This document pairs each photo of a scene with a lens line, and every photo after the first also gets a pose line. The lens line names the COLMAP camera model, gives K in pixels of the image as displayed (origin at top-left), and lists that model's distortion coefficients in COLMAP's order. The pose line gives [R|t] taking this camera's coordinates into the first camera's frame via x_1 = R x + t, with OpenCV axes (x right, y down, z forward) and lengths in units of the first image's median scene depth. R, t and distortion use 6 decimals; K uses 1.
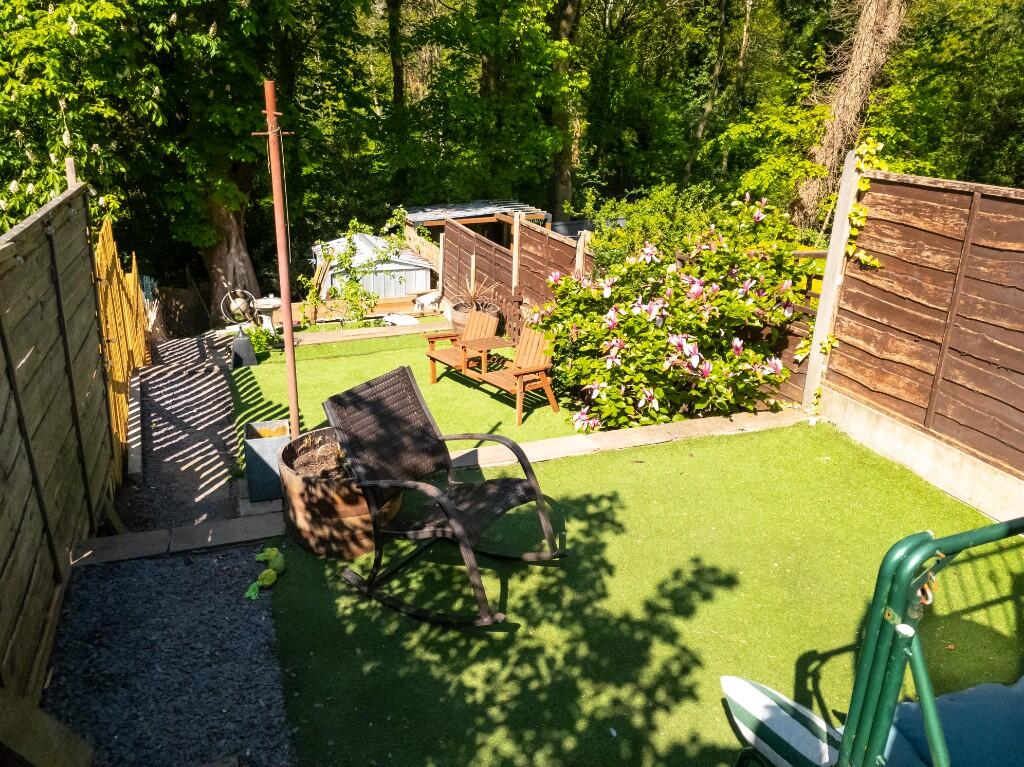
lens RADIAL K [[756.2, 0, 477.0], [0, 756.2, 351.7], [0, 0, 1]] dist [0.059693, -0.110560]
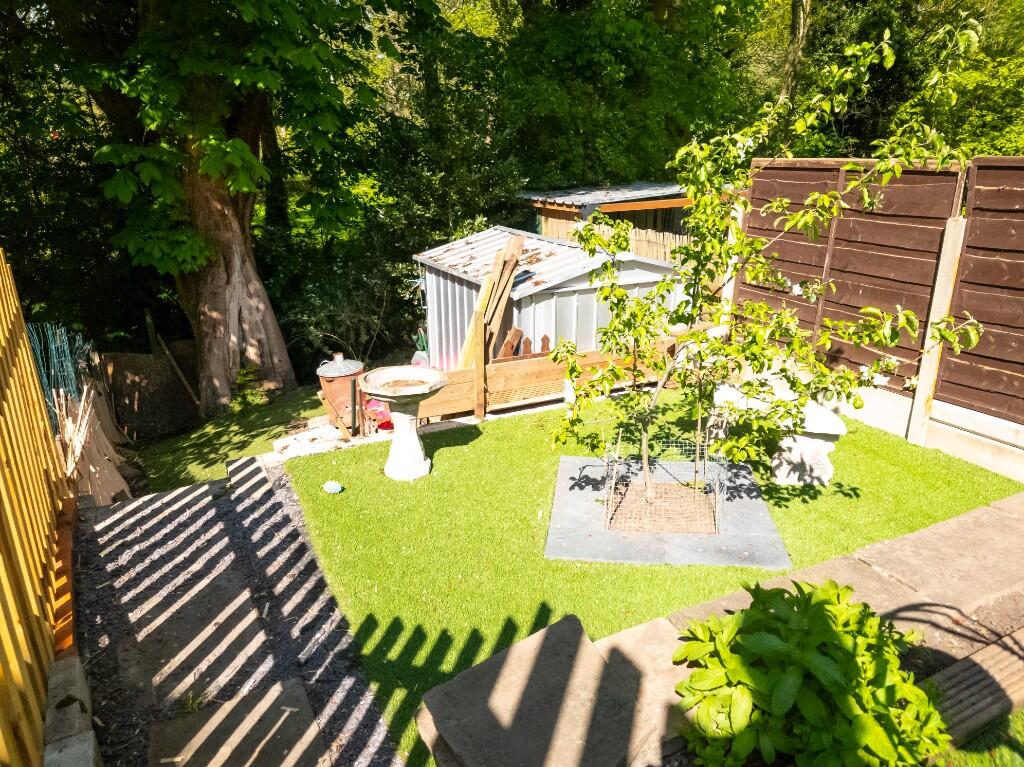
lens RADIAL K [[700.2, 0, 512.0], [0, 700.2, 383.5], [0, 0, 1]] dist [0.066560, -0.081897]
pose [[0.990595, -0.060877, 0.122541, -0.395903], [0.062311, 0.998026, -0.007899, -0.083883], [-0.121819, 0.015460, 0.992432, 0.970728]]
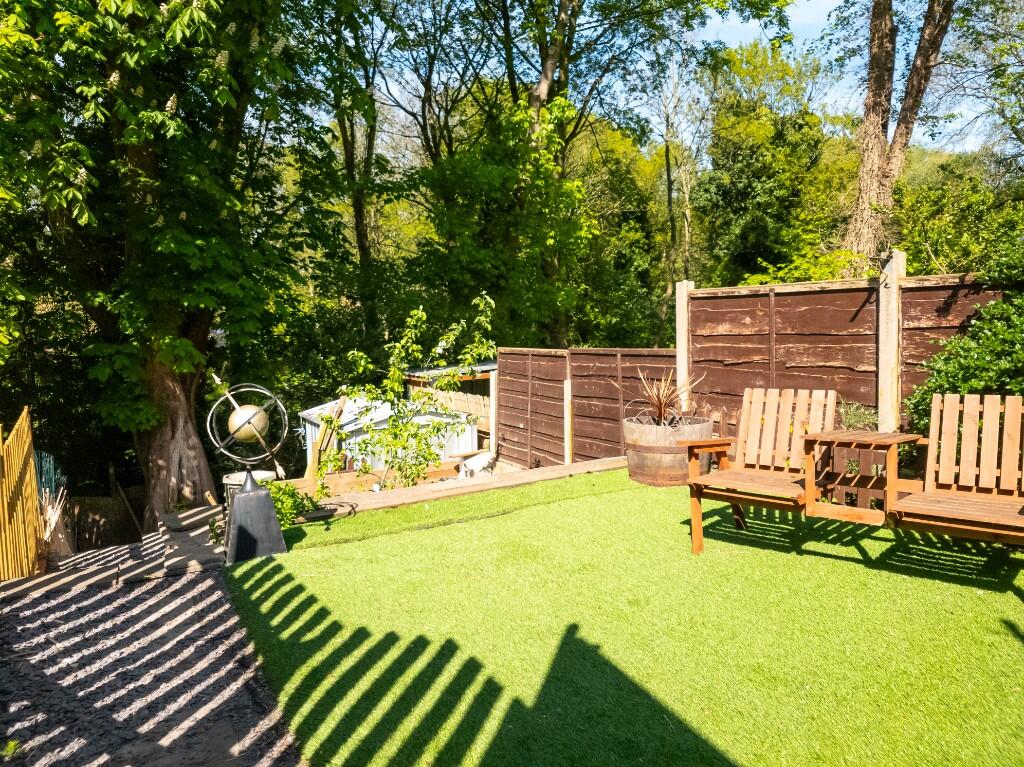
lens RADIAL K [[700.2, 0, 512.0], [0, 700.2, 383.5], [0, 0, 1]] dist [0.066560, -0.081897]
pose [[0.985430, -0.050263, 0.162483, -0.225357], [0.089362, 0.965856, -0.243181, 0.035879], [-0.144712, 0.254158, 0.956275, 0.562980]]
